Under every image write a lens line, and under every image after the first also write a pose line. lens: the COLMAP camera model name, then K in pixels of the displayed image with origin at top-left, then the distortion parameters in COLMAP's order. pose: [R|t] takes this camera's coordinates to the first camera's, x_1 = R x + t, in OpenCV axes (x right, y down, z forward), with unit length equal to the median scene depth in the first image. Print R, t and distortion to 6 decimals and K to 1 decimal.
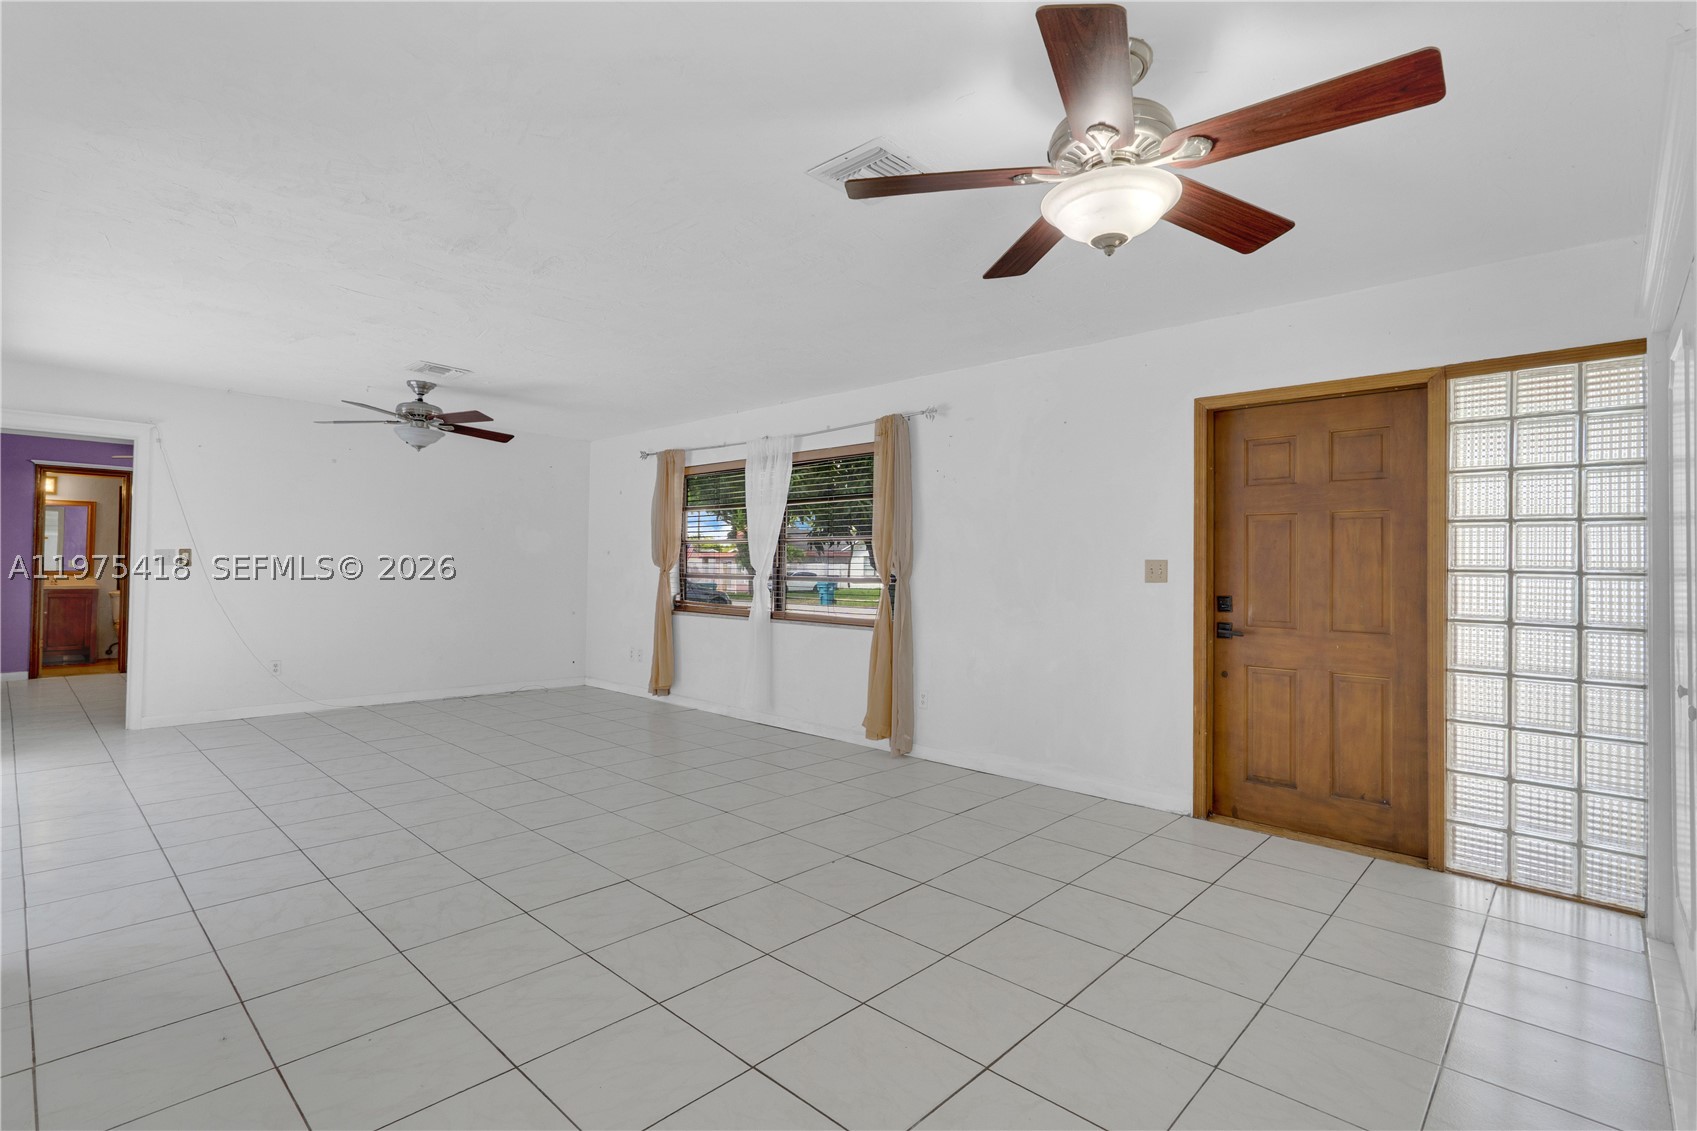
lens RADIAL K [[811.5, 0, 852.0], [0, 811.5, 577.4], [0, 0, 1]] dist [0.010542, -0.005749]
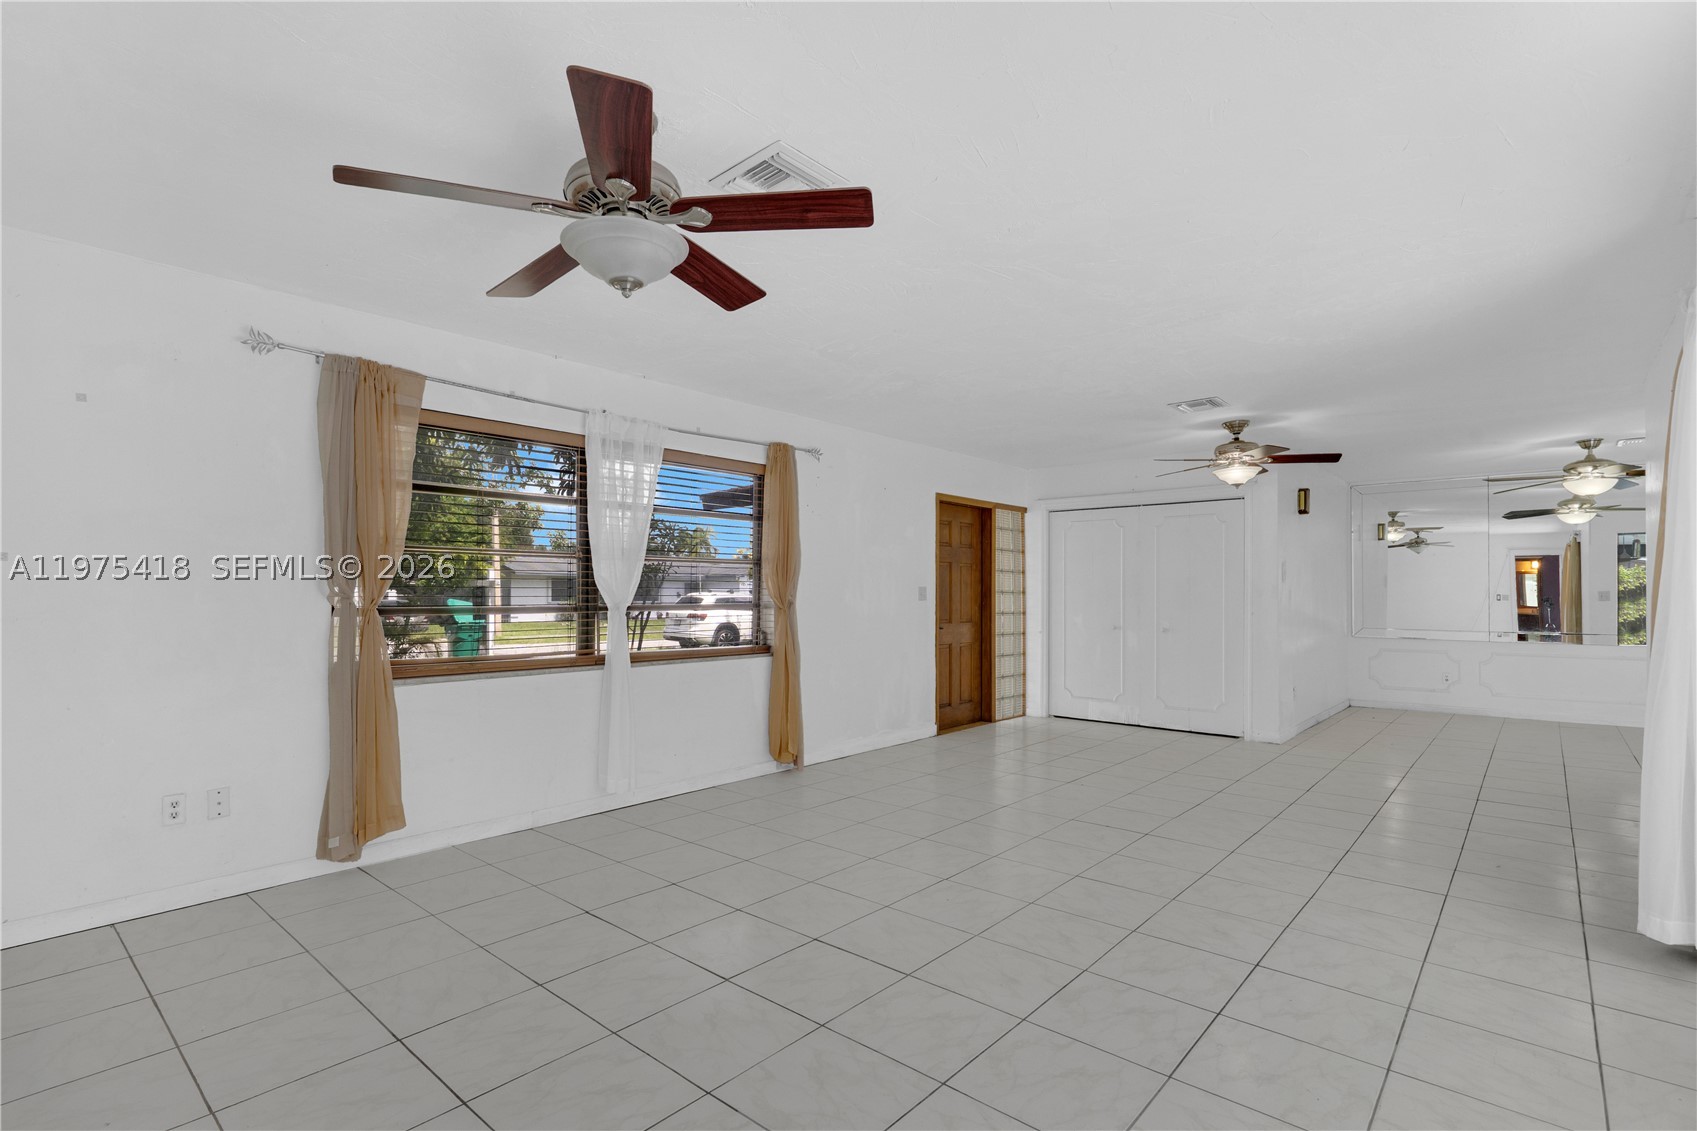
lens RADIAL K [[811.5, 0, 852.0], [0, 811.5, 577.4], [0, 0, 1]] dist [0.010542, -0.005749]
pose [[-0.041161, -0.004022, 0.999144, -1.016323], [-0.005189, 0.999979, 0.003812, -0.035936], [-0.999139, -0.005028, -0.041181, 0.984247]]
